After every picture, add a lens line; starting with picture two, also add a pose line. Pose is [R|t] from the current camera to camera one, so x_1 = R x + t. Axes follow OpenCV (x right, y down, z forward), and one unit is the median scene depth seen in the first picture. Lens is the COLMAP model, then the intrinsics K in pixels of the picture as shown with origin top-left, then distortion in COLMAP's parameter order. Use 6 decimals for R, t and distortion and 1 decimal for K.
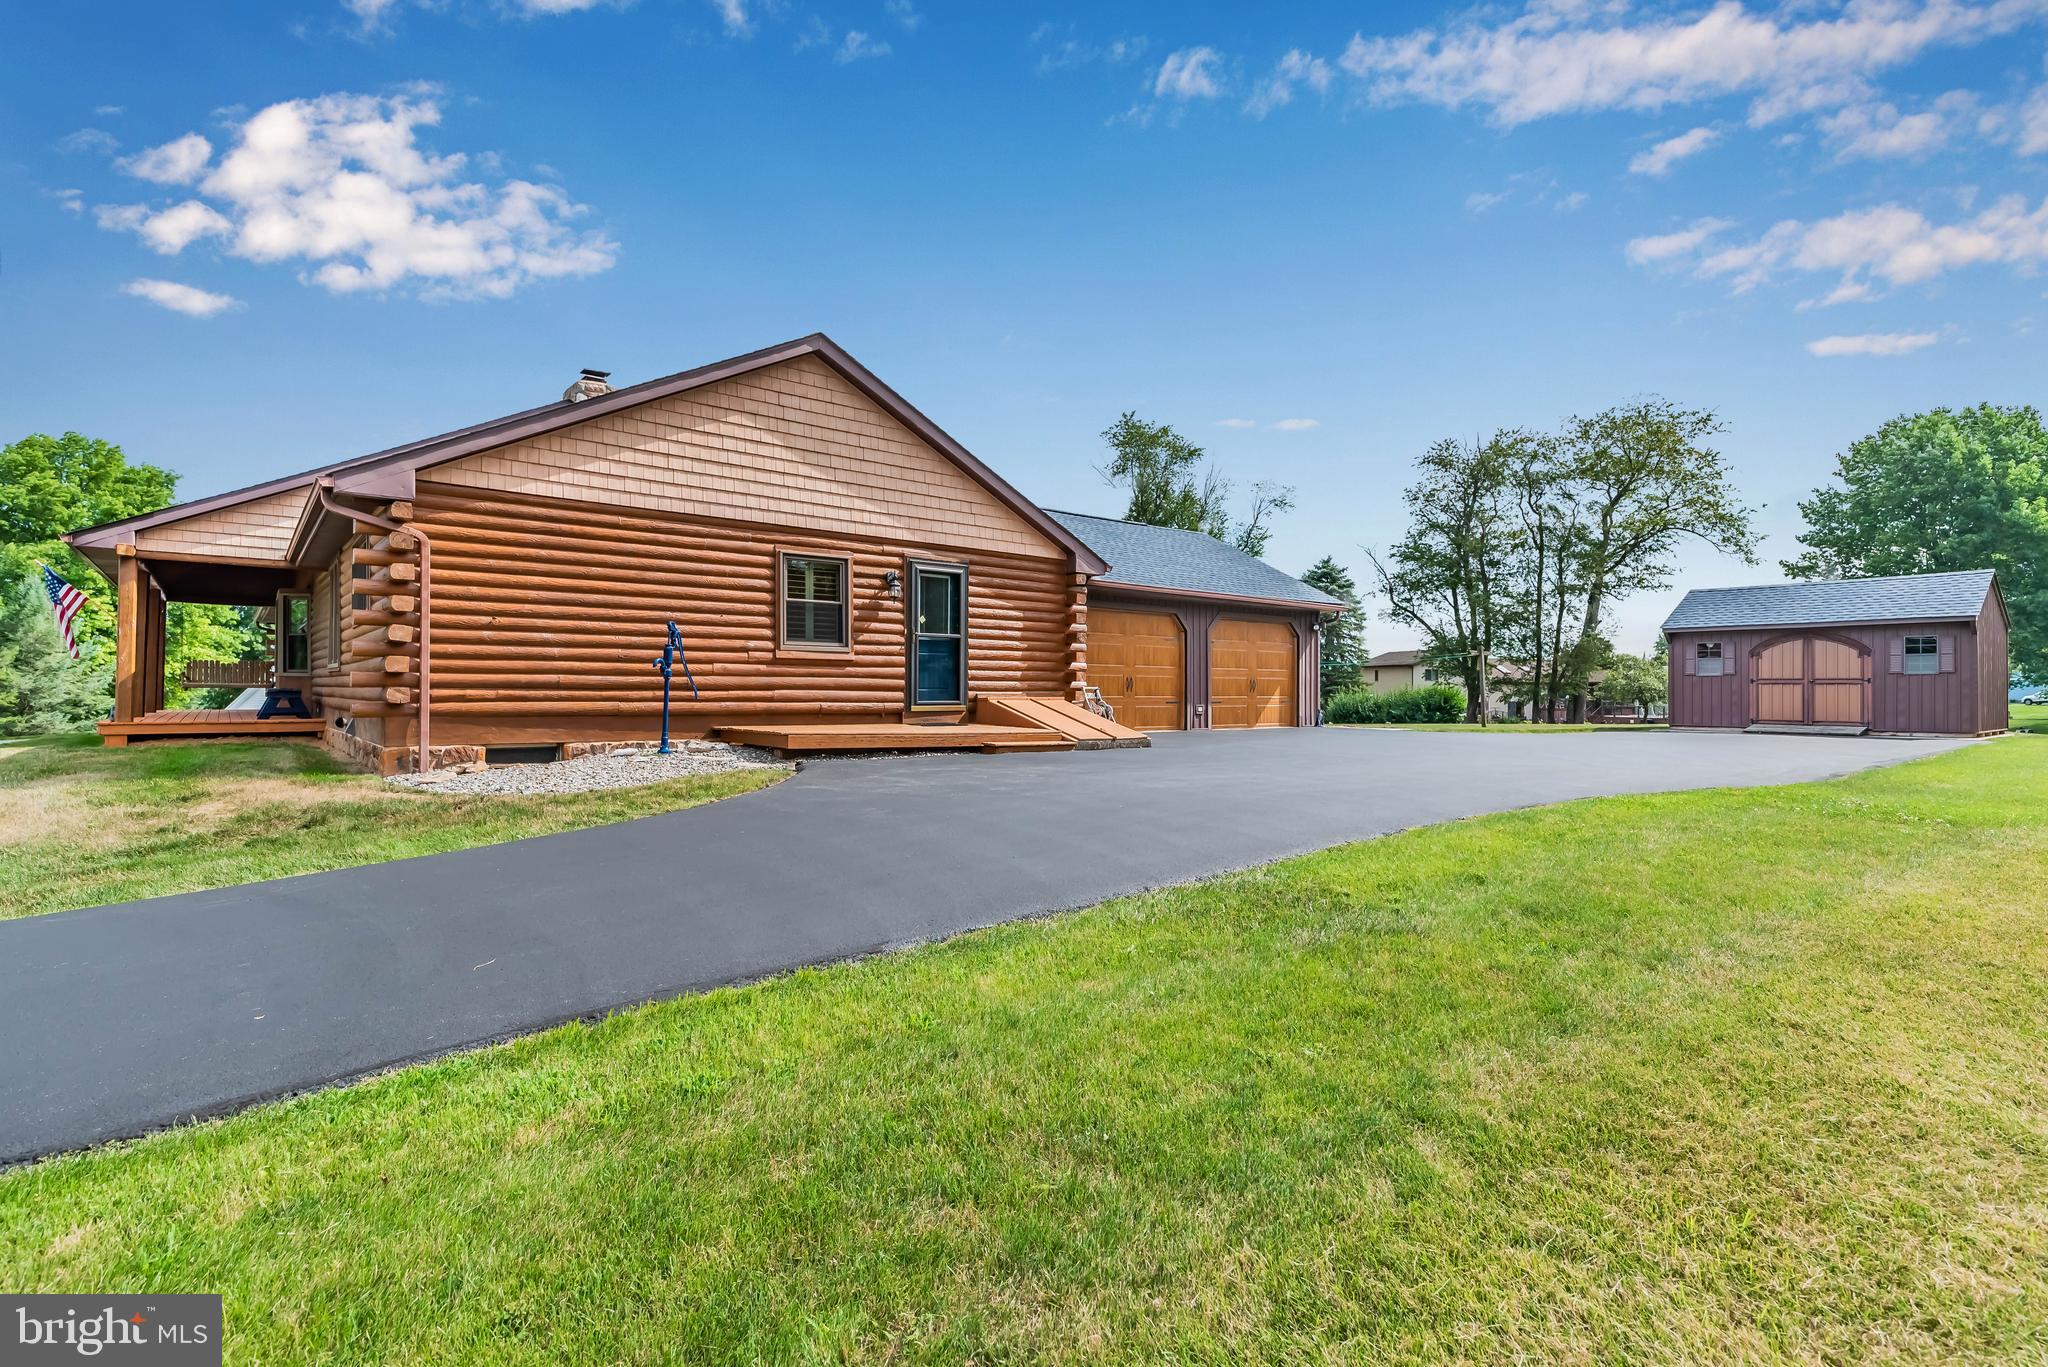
lens RADIAL K [[946.7, 0, 1055.4], [0, 946.7, 678.9], [0, 0, 1]] dist [-0.000236, 0.000538]
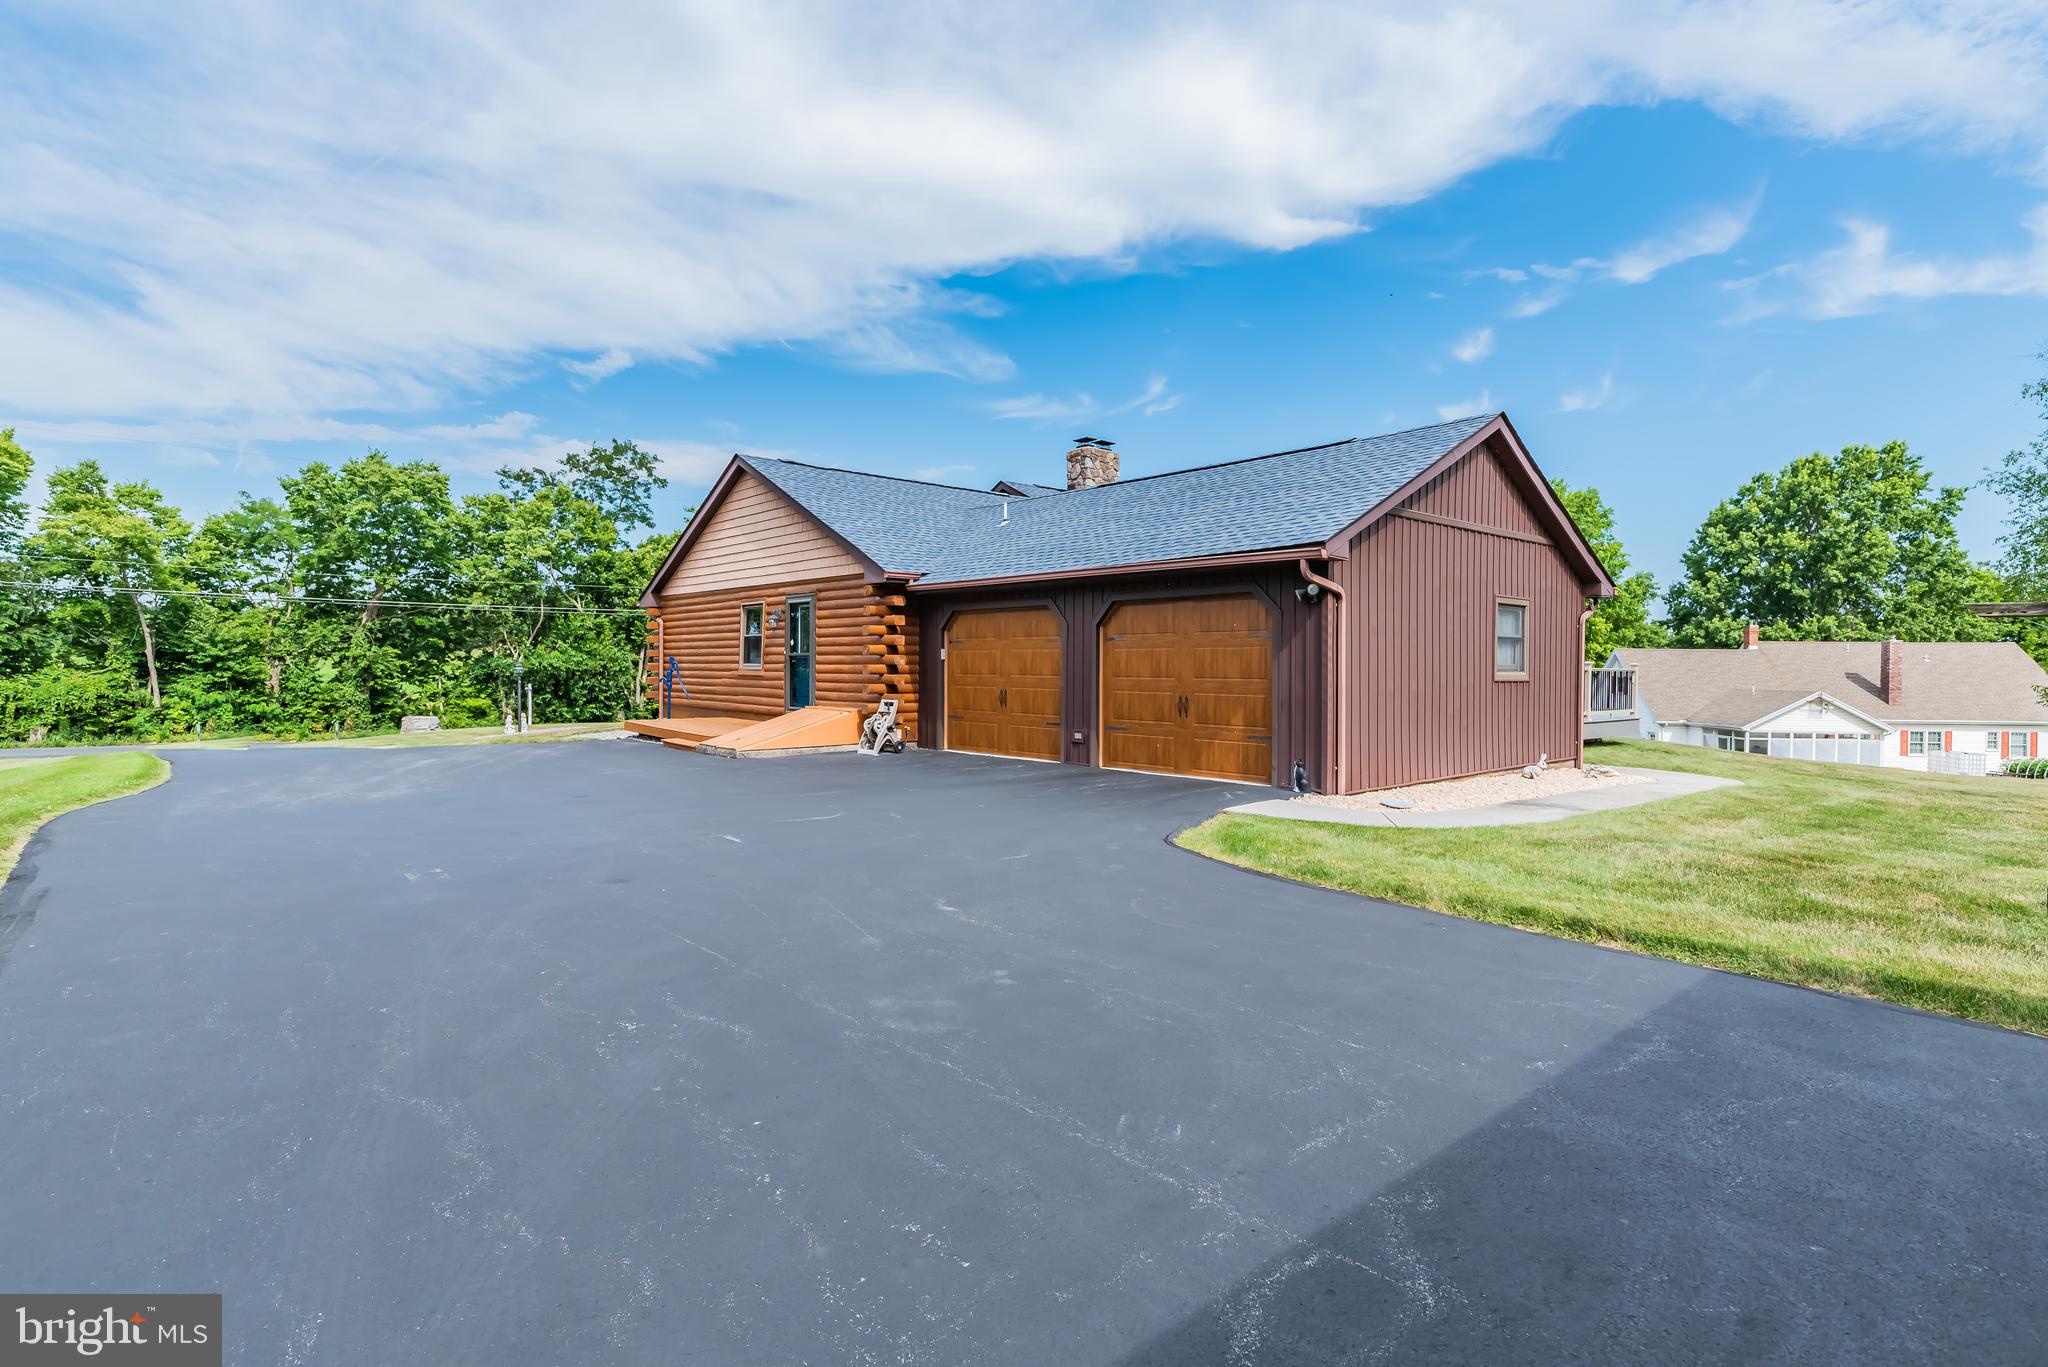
lens RADIAL K [[998.1, 0, 1009.8], [0, 998.1, 681.1], [0, 0, 1]] dist [-0.000504, 0.000768]
pose [[0.038368, 0.012194, -0.999189, 1.170130], [0.003724, 0.999917, 0.012346, -0.023669], [0.999257, -0.004194, 0.038319, 1.185239]]
